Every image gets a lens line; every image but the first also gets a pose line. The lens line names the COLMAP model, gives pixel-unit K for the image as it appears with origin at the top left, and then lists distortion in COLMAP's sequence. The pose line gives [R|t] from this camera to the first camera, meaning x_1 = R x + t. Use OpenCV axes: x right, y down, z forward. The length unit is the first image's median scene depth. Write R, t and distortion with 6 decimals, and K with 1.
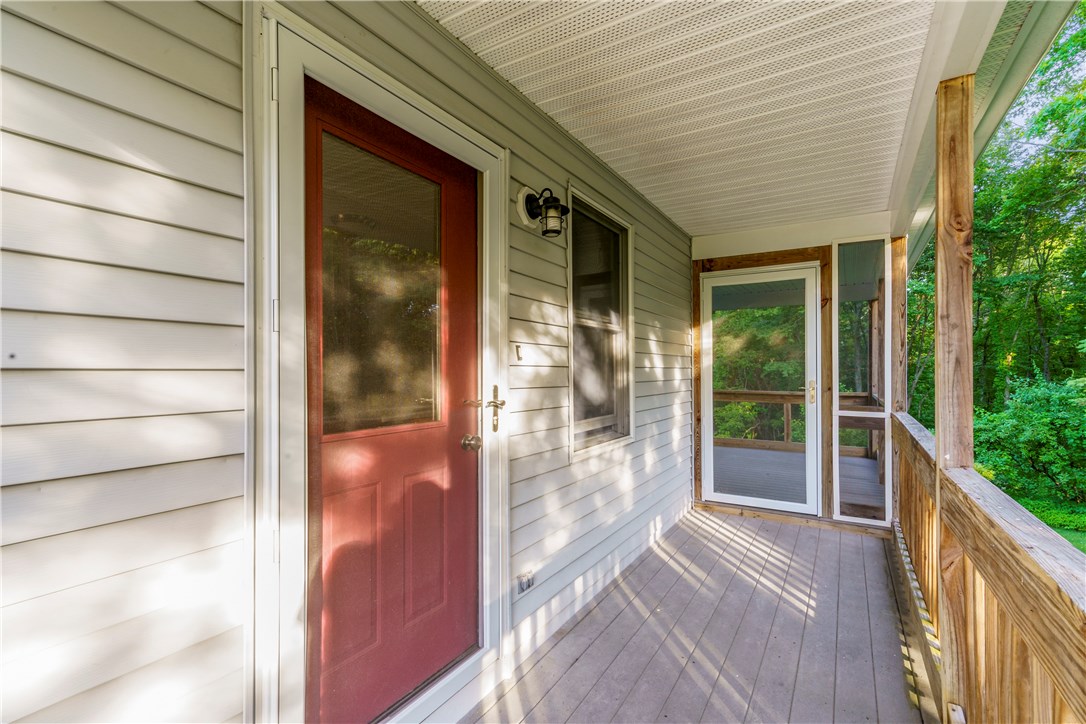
lens RADIAL K [[487.7, 0, 554.3], [0, 487.7, 369.4], [0, 0, 1]] dist [0.004369, 0.000741]
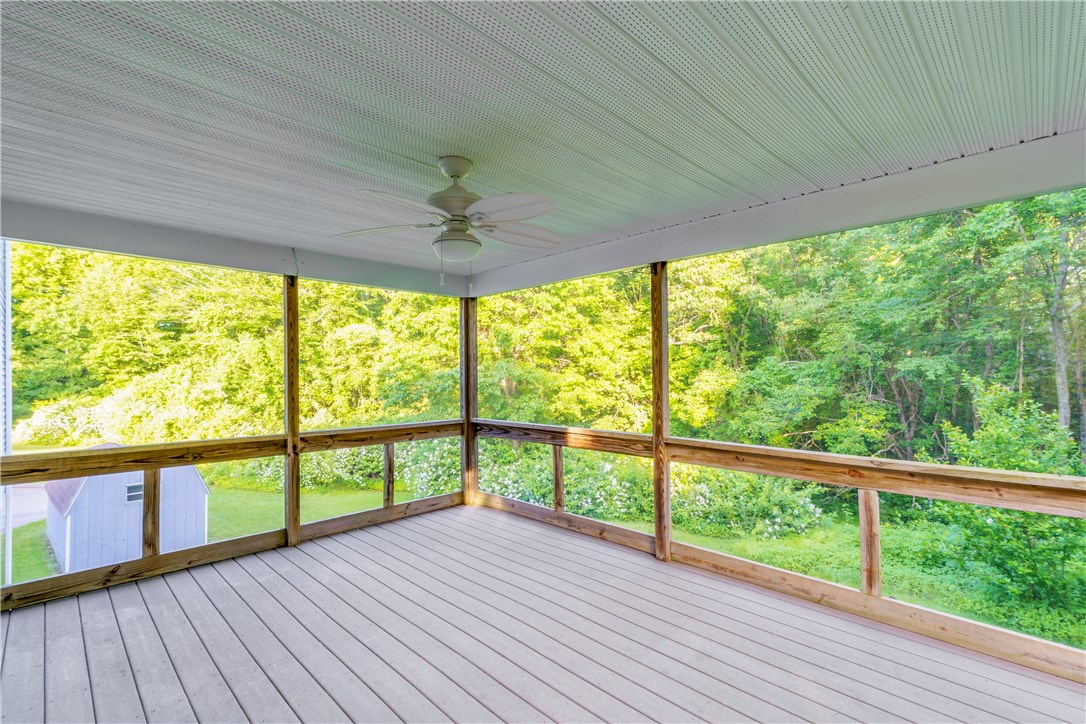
lens RADIAL K [[502.1, 0, 543.0], [0, 502.1, 362.0], [0, 0, 1]] dist [0.002610, 0.000480]
pose [[0.972321, -0.014632, -0.233188, 0.700690], [0.012326, 0.999860, -0.011344, -0.055338], [0.233322, 0.008156, 0.972365, 1.221803]]
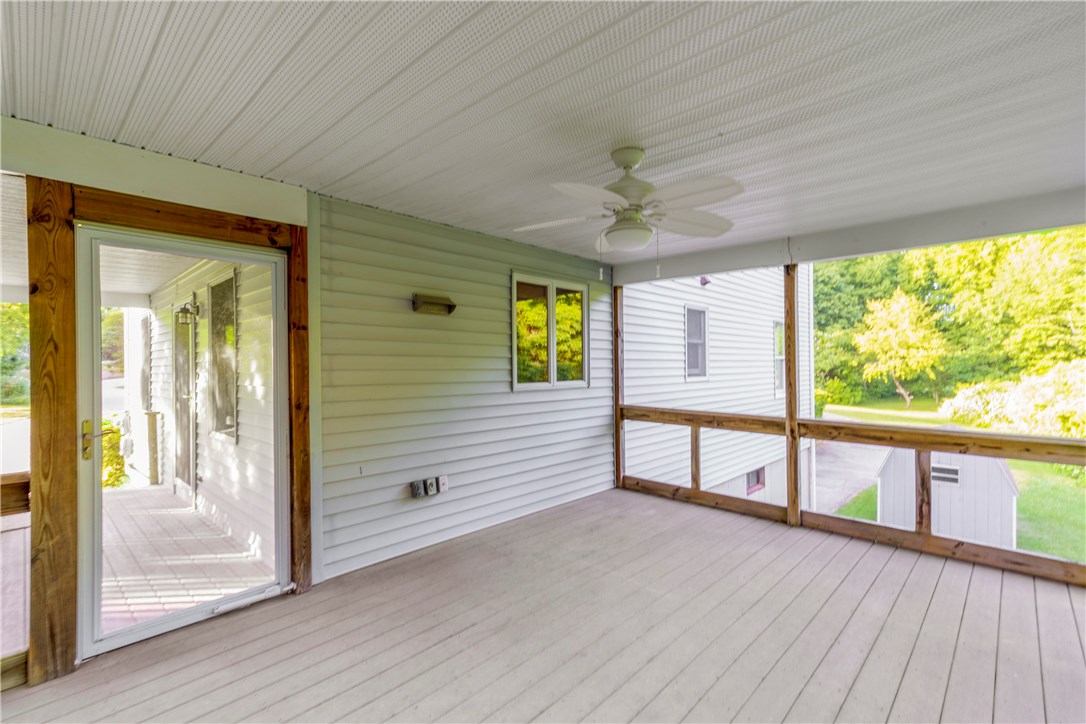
lens RADIAL K [[487.6, 0, 551.8], [0, 487.6, 362.8], [0, 0, 1]] dist [0.006777, 0.000585]
pose [[-0.215020, -0.002621, -0.976606, 1.093509], [0.012323, 0.999910, -0.005396, -0.042272], [0.976532, -0.013195, -0.214969, 1.860798]]
